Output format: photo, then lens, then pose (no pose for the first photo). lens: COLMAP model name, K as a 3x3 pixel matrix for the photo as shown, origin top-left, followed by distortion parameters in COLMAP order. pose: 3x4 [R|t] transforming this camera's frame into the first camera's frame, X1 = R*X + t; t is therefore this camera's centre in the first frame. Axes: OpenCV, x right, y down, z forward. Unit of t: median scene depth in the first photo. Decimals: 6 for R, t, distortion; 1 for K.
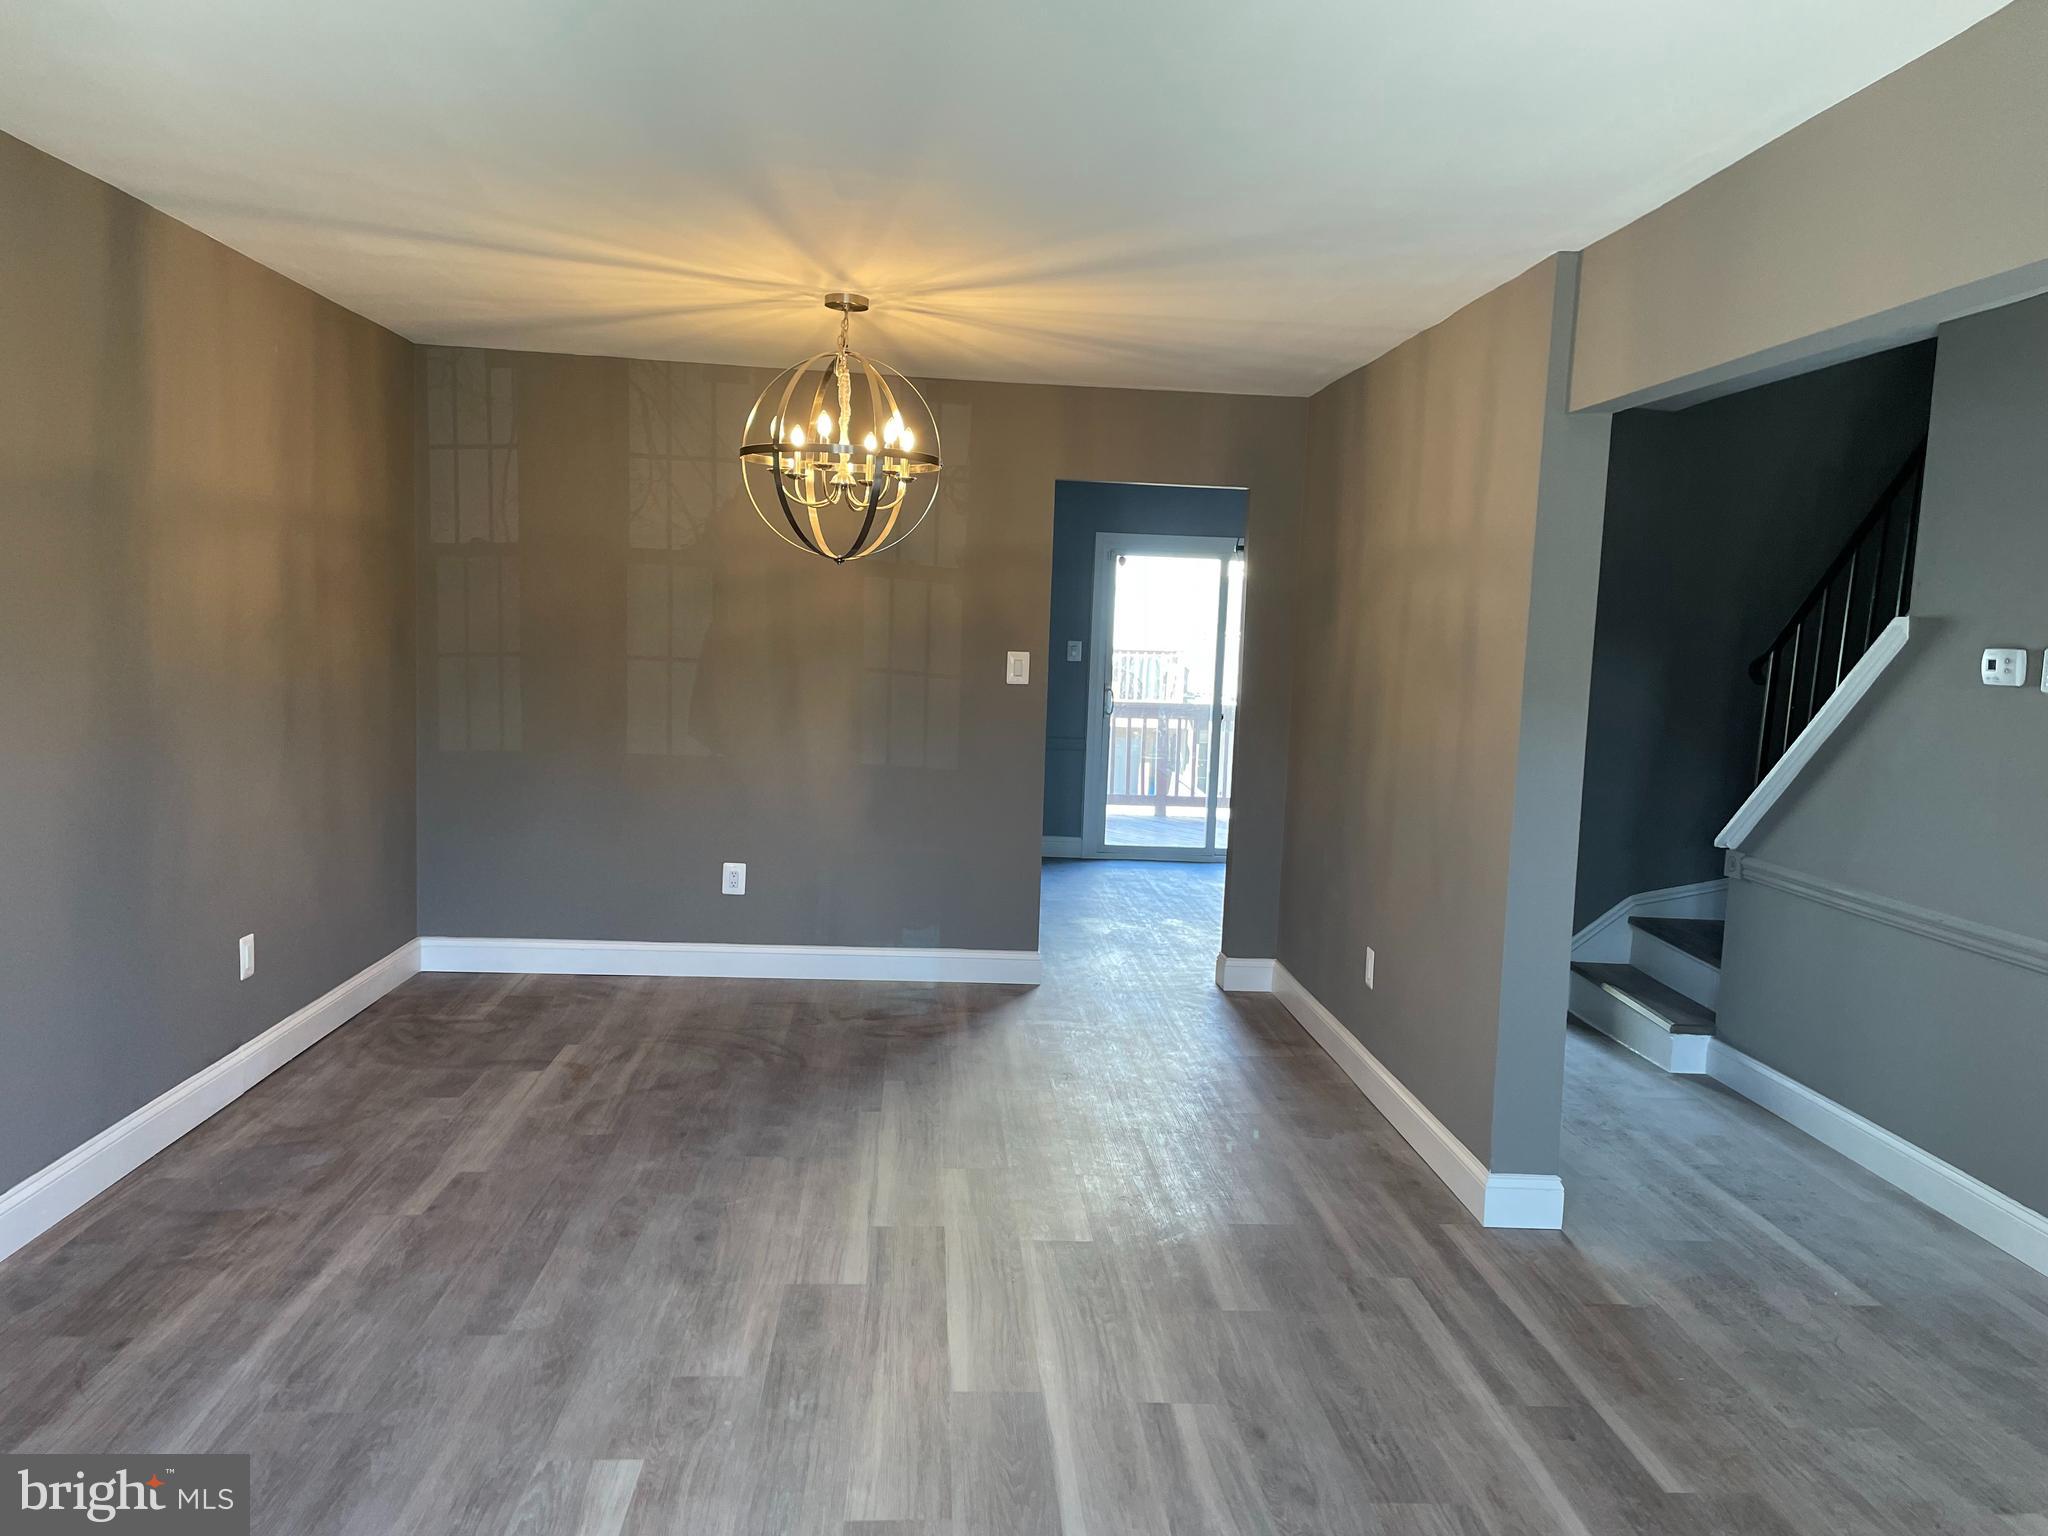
lens RADIAL K [[1557.6, 0, 1021.8], [0, 1557.6, 765.5], [0, 0, 1]] dist [0.106073, -0.138070]
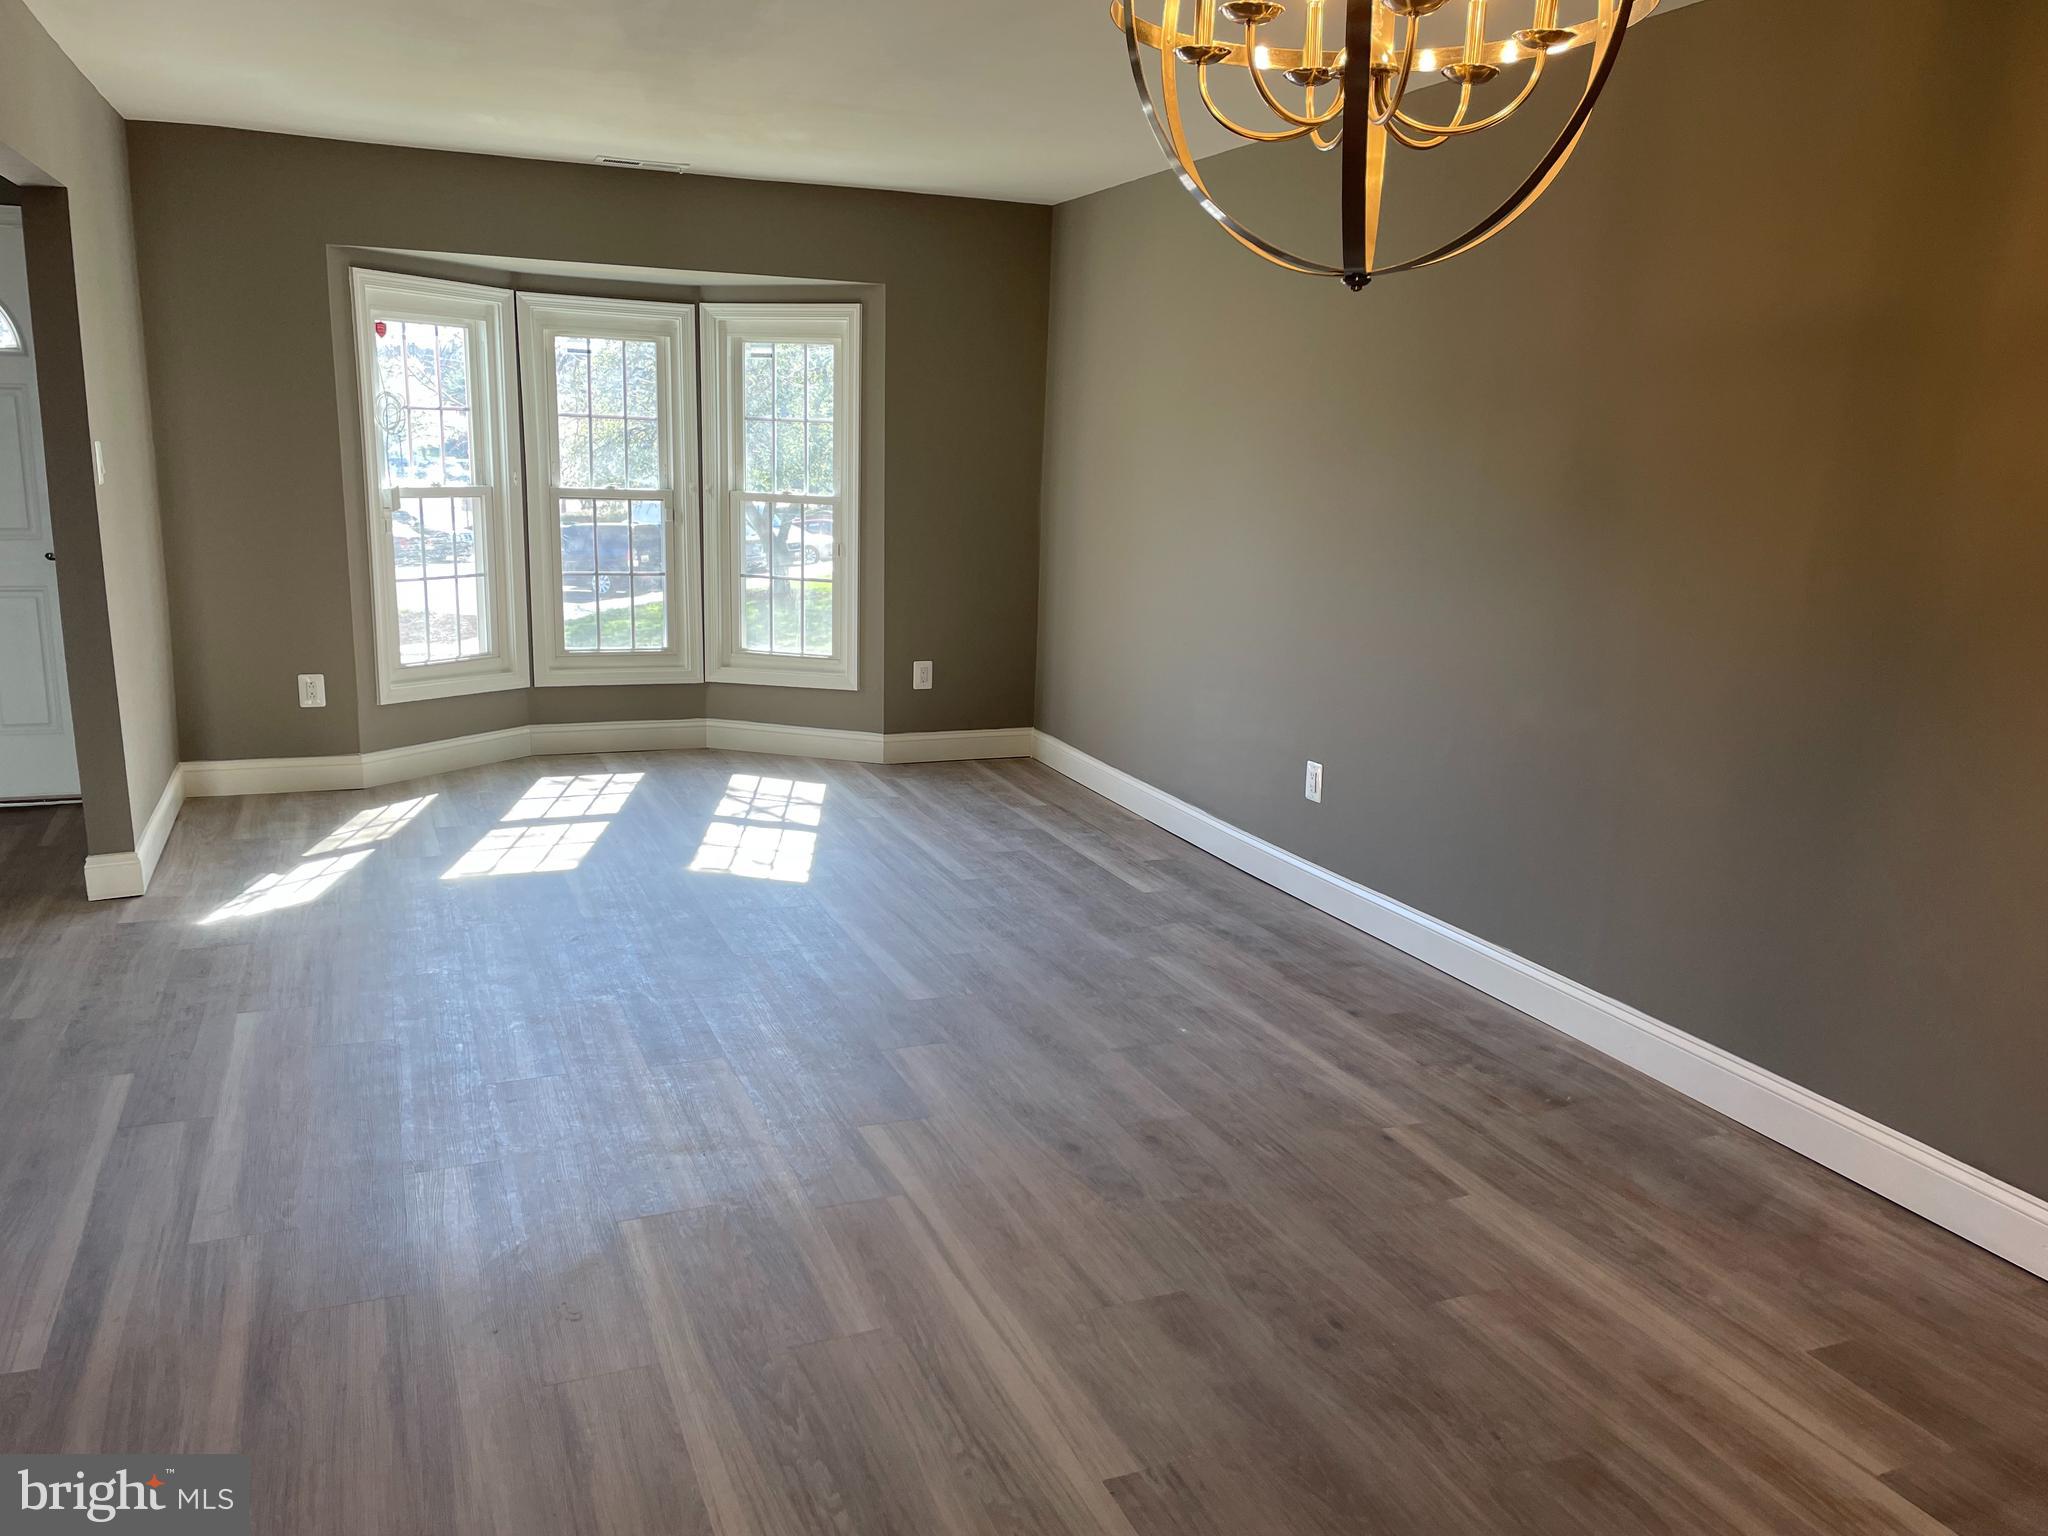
lens RADIAL K [[1556.9, 0, 1021.7], [0, 1556.9, 792.4], [0, 0, 1]] dist [0.084142, -0.136348]
pose [[-0.945156, 0.003739, -0.326599, 0.108660], [-0.095616, 0.952961, 0.287616, -0.140378], [0.312311, 0.303070, -0.900339, 1.706837]]
